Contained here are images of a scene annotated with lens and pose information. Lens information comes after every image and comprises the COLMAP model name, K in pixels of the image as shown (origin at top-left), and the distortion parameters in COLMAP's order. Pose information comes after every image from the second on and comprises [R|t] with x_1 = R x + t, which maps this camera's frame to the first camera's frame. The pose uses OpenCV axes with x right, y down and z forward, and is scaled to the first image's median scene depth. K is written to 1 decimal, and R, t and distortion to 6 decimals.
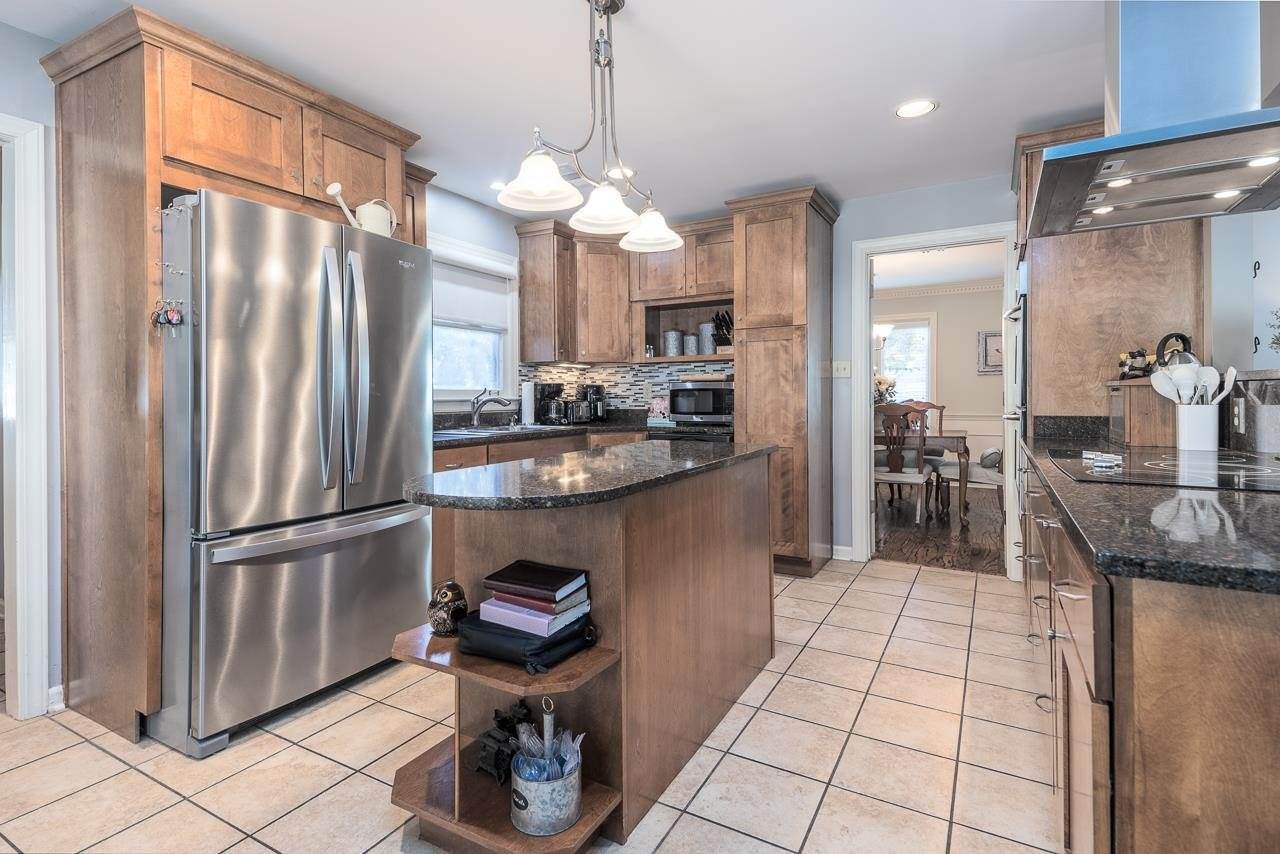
lens RADIAL K [[616.0, 0, 644.6], [0, 616.0, 394.9], [0, 0, 1]] dist [0.046370, -0.015818]
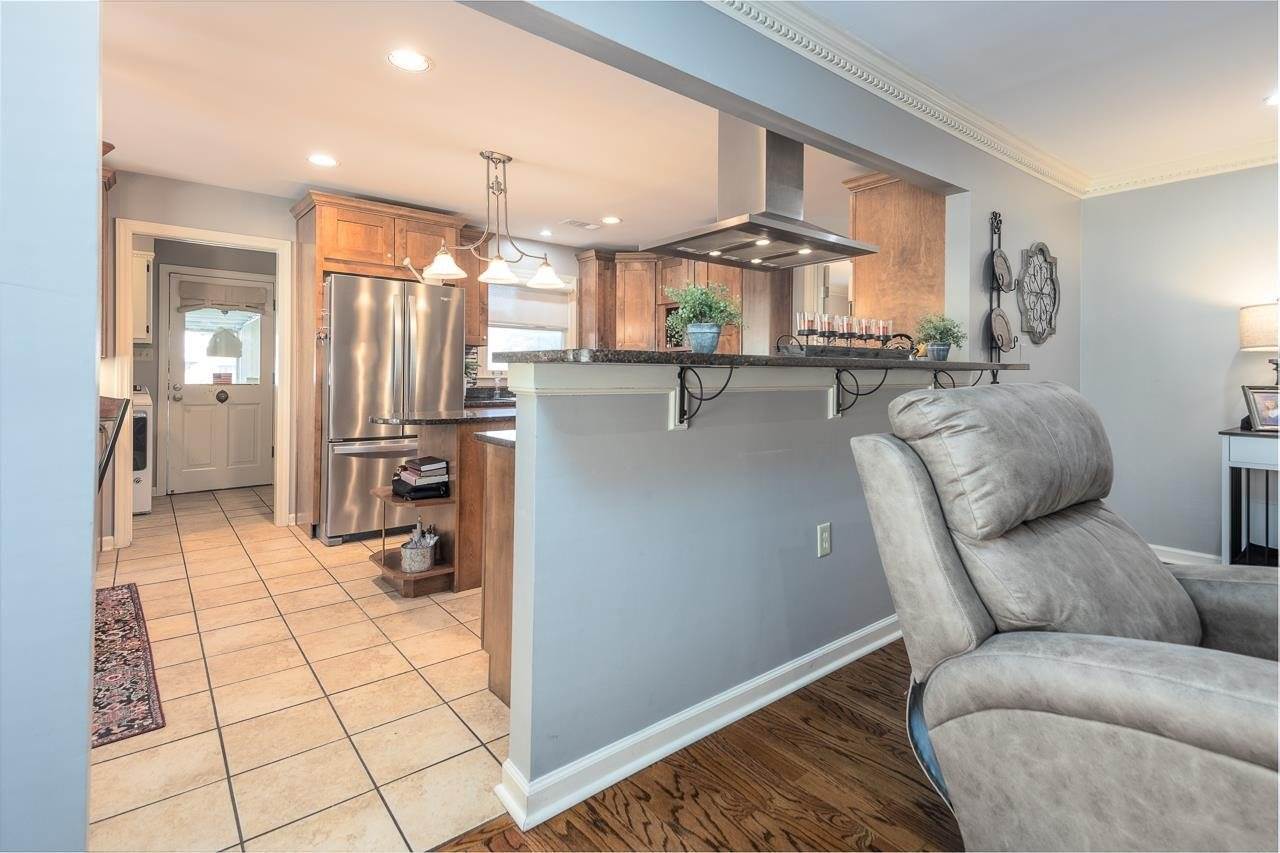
lens RADIAL K [[616.0, 0, 649.1], [0, 616.0, 374.8], [0, 0, 1]] dist [0.046370, -0.015818]
pose [[0.929029, 0.009911, -0.369874, 0.562917], [-0.010383, 0.999946, 0.000717, -0.003369], [0.369861, 0.003174, 0.929082, -0.287565]]
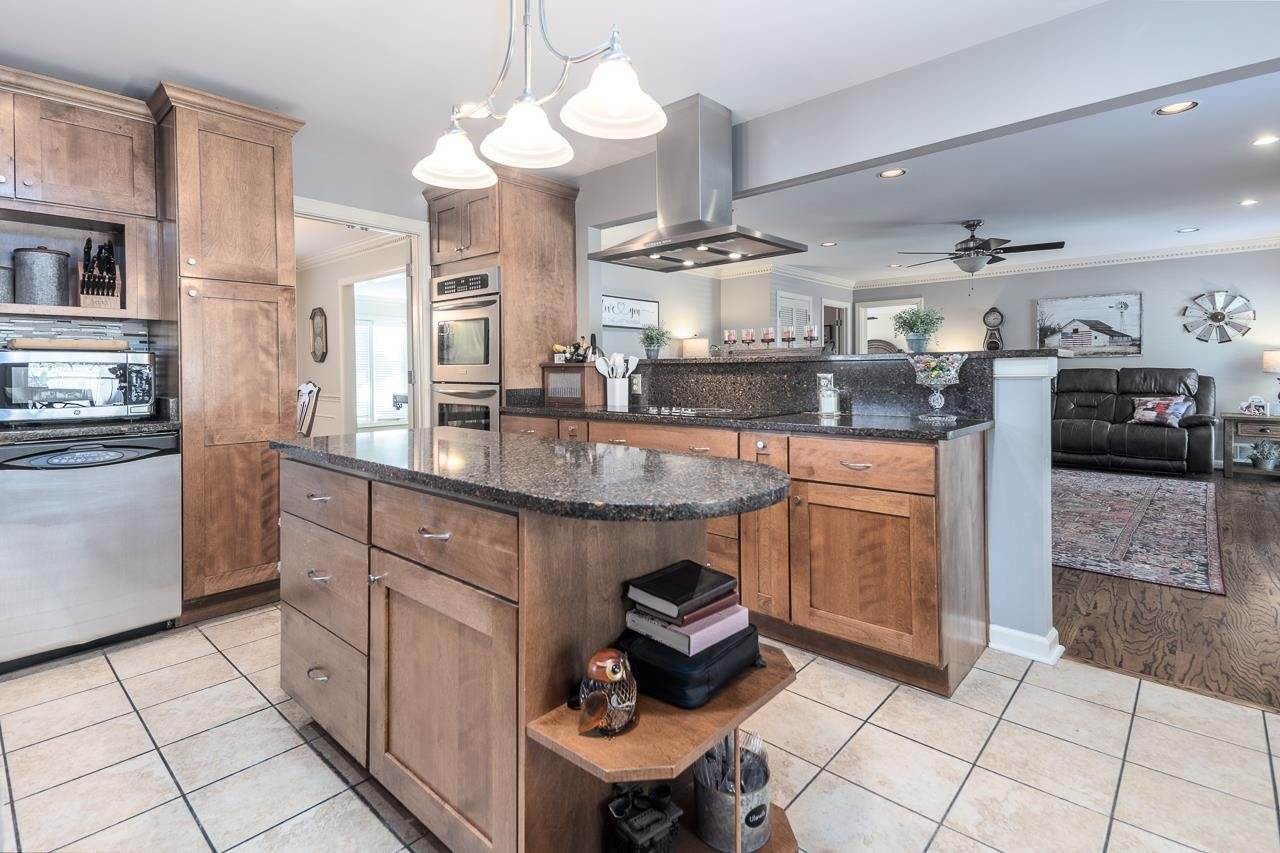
lens RADIAL K [[616.0, 0, 633.3], [0, 616.0, 376.2], [0, 0, 1]] dist [0.046370, -0.015818]
pose [[0.218183, -0.002463, 0.975905, -0.436879], [0.005092, 0.999986, 0.001385, 0.004847], [-0.975895, 0.004667, 0.218192, 0.380700]]
